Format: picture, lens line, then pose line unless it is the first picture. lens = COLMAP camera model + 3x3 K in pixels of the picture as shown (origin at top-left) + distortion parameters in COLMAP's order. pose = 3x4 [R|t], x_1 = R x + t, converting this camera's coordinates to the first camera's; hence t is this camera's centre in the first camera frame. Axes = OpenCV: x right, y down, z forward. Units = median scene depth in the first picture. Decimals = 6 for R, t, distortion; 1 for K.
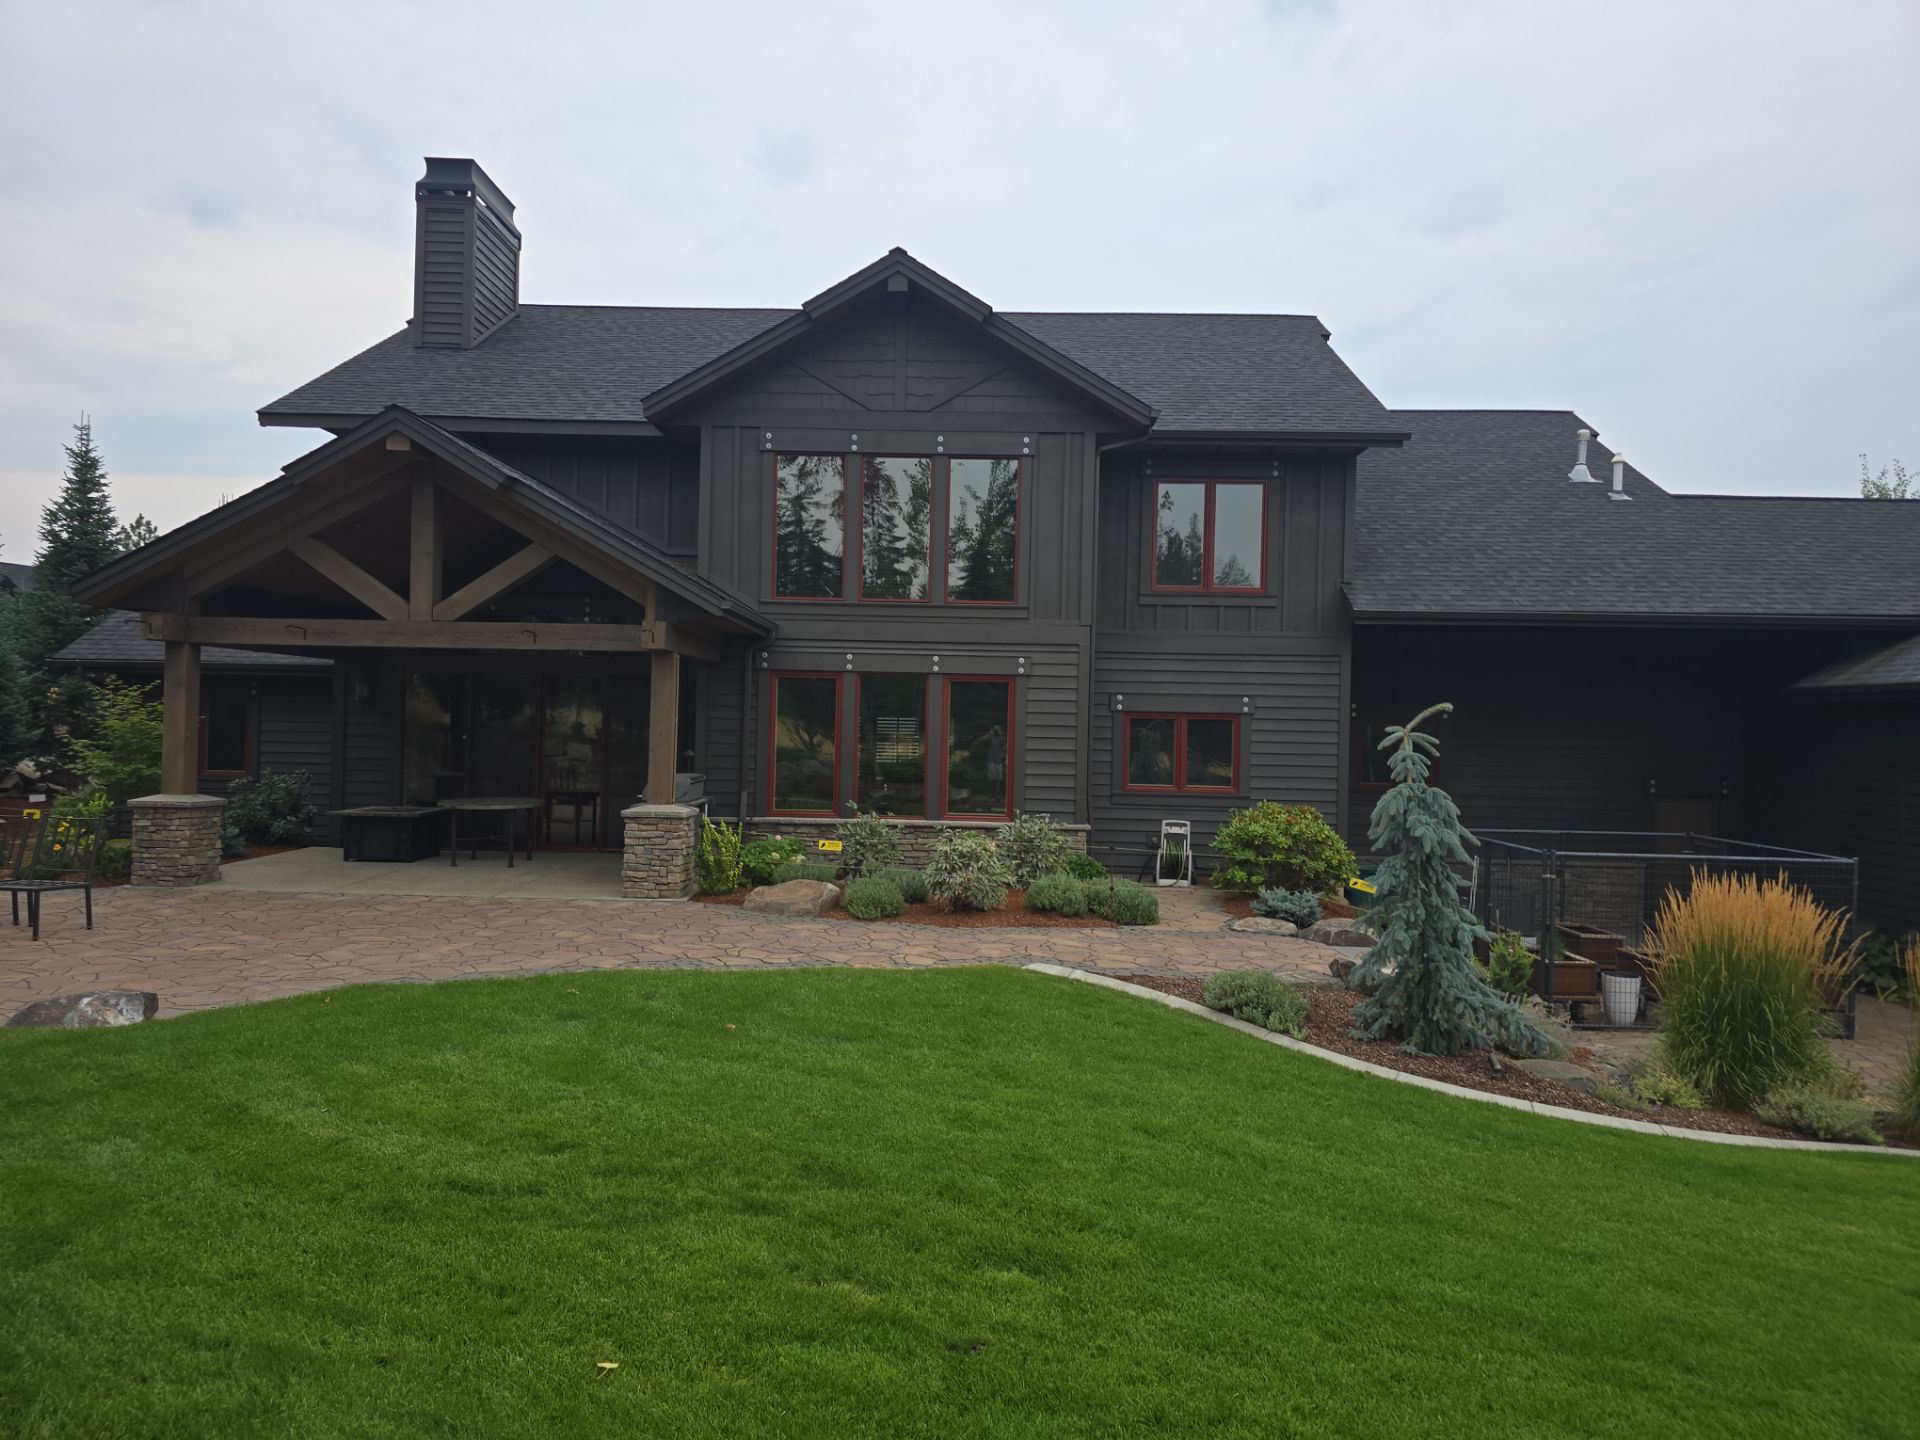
lens RADIAL K [[1291.7, 0, 955.0], [0, 1291.7, 718.1], [0, 0, 1]] dist [0.065544, -0.049637]
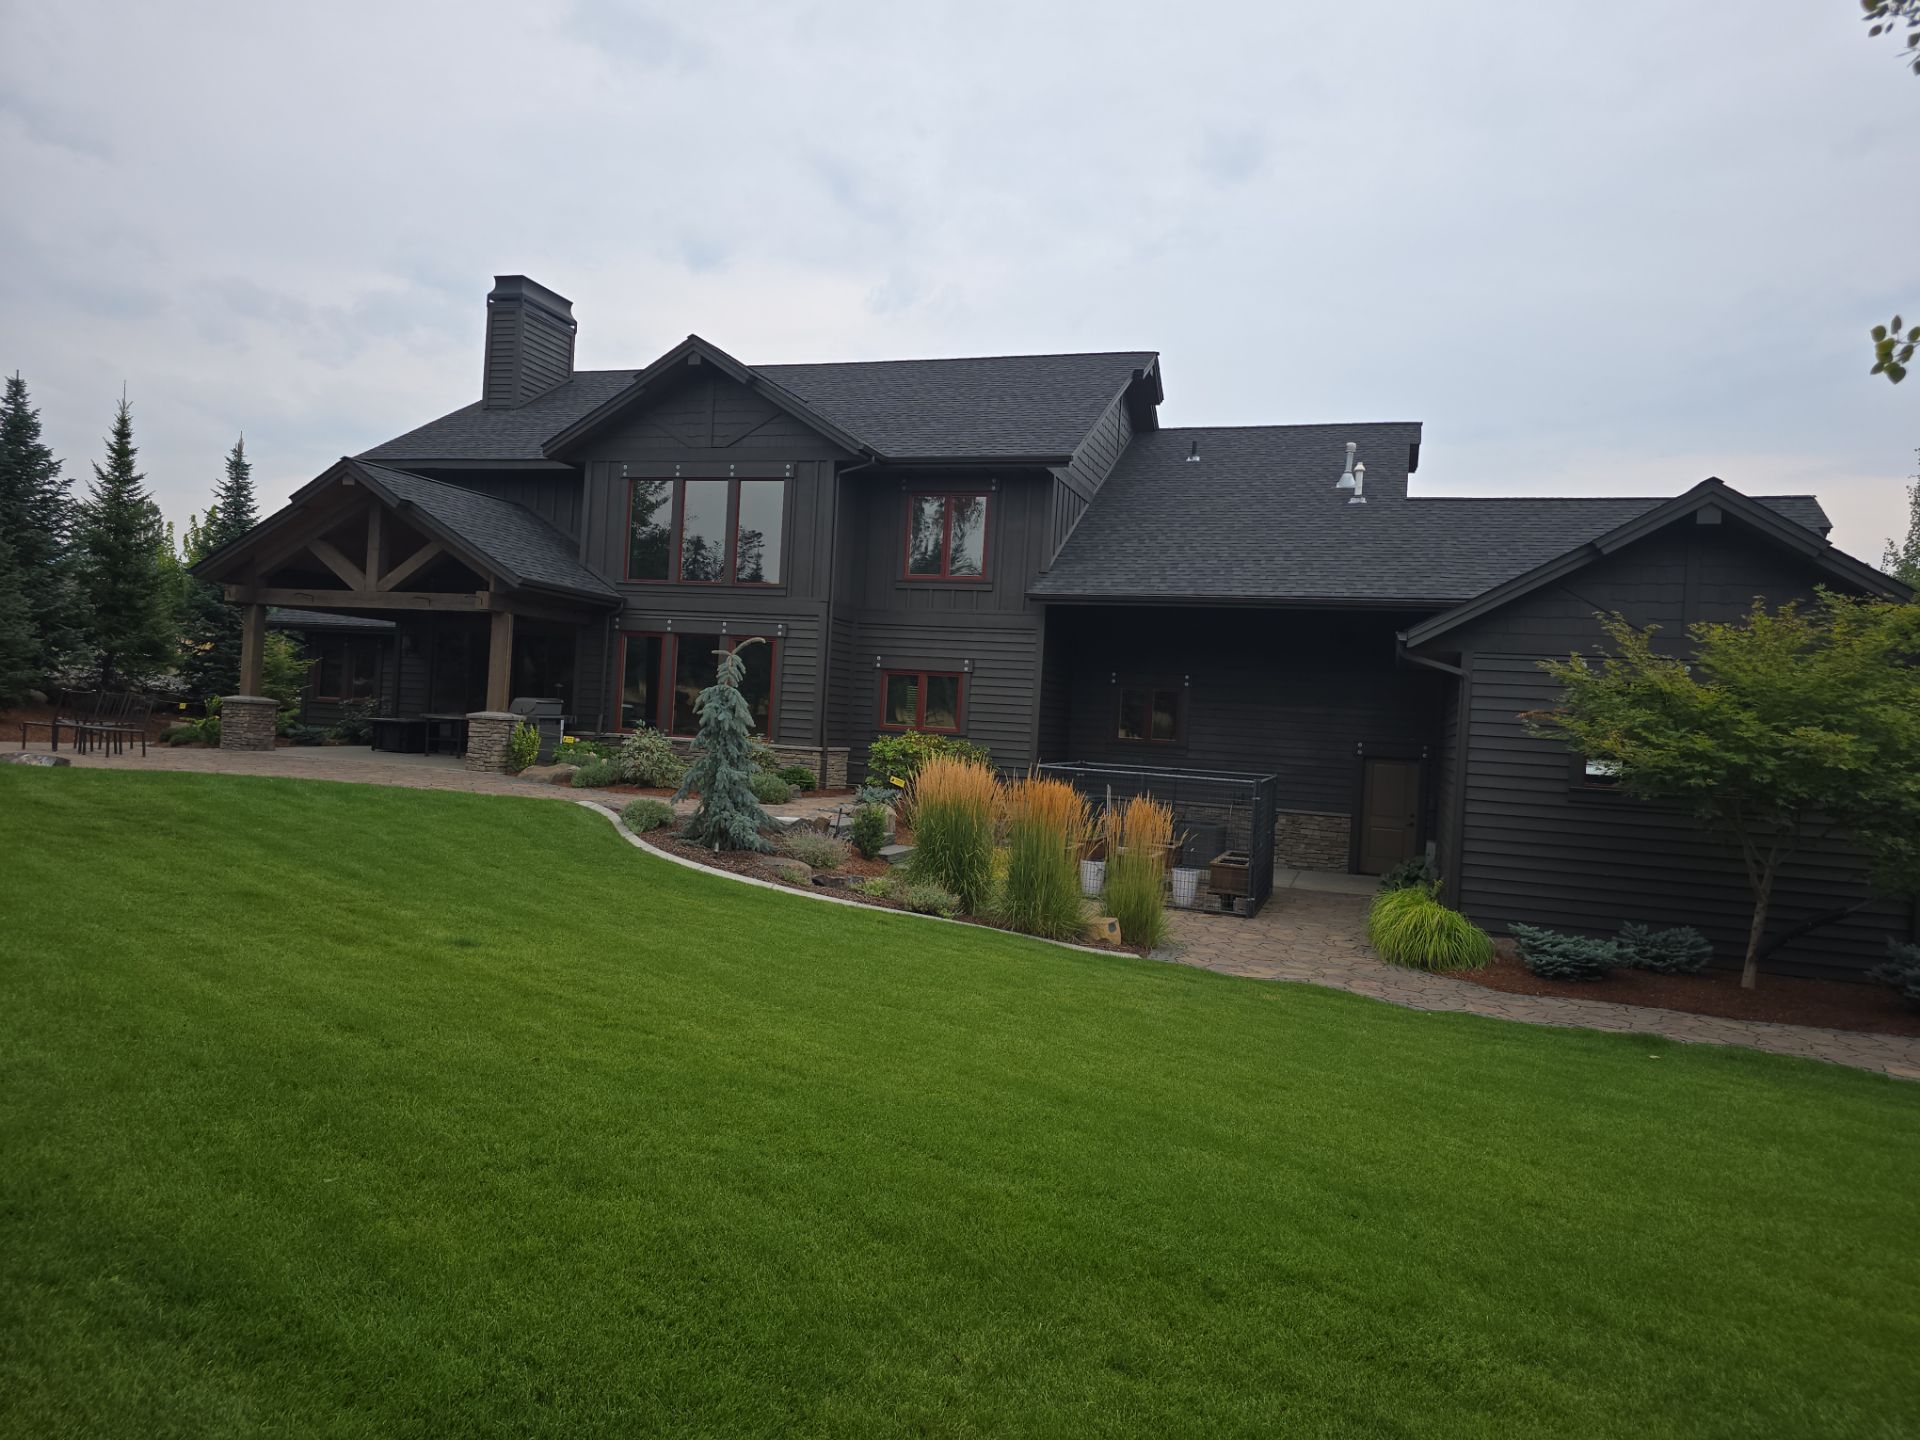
lens RADIAL K [[1291.7, 0, 955.0], [0, 1291.7, 718.1], [0, 0, 1]] dist [0.065544, -0.049637]
pose [[0.953897, 0.035365, -0.298044, 0.640937], [-0.036864, 0.999320, 0.000592, 0.045296], [0.297863, 0.010423, 0.954552, -0.260399]]
